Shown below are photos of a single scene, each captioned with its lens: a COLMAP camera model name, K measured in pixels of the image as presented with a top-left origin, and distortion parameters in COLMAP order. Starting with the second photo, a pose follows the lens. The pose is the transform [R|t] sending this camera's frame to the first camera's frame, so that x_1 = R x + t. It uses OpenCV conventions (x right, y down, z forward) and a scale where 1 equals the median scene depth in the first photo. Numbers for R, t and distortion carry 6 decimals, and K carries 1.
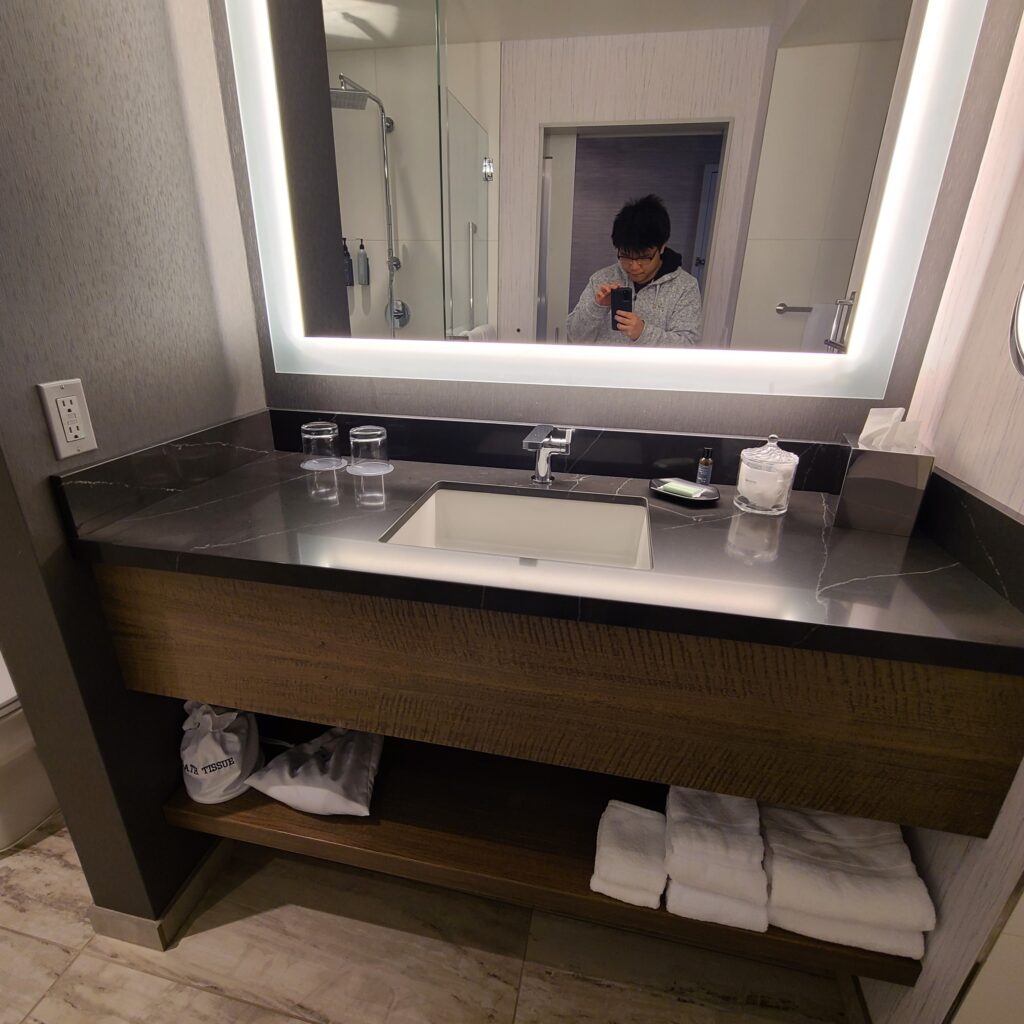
lens RADIAL K [[547.0, 0, 509.2], [0, 547.0, 511.4], [0, 0, 1]] dist [0.002020, 0.001115]
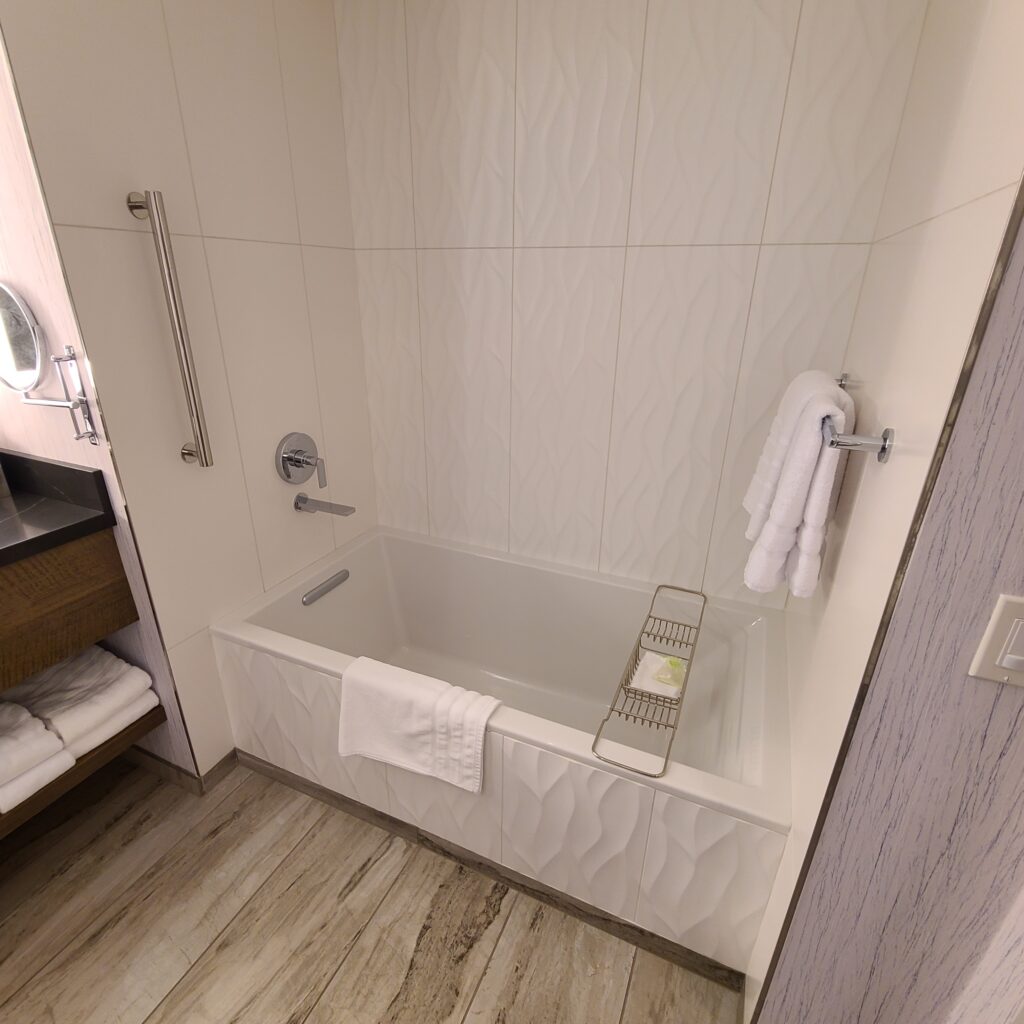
lens RADIAL K [[559.1, 0, 507.5], [0, 559.1, 514.7], [0, 0, 1]] dist [0.002831, -0.003002]
pose [[0.218199, -0.392907, 0.893316, -0.396770], [0.349617, 0.886087, 0.304331, 0.108439], [-0.911130, 0.245913, 0.330710, -0.794584]]
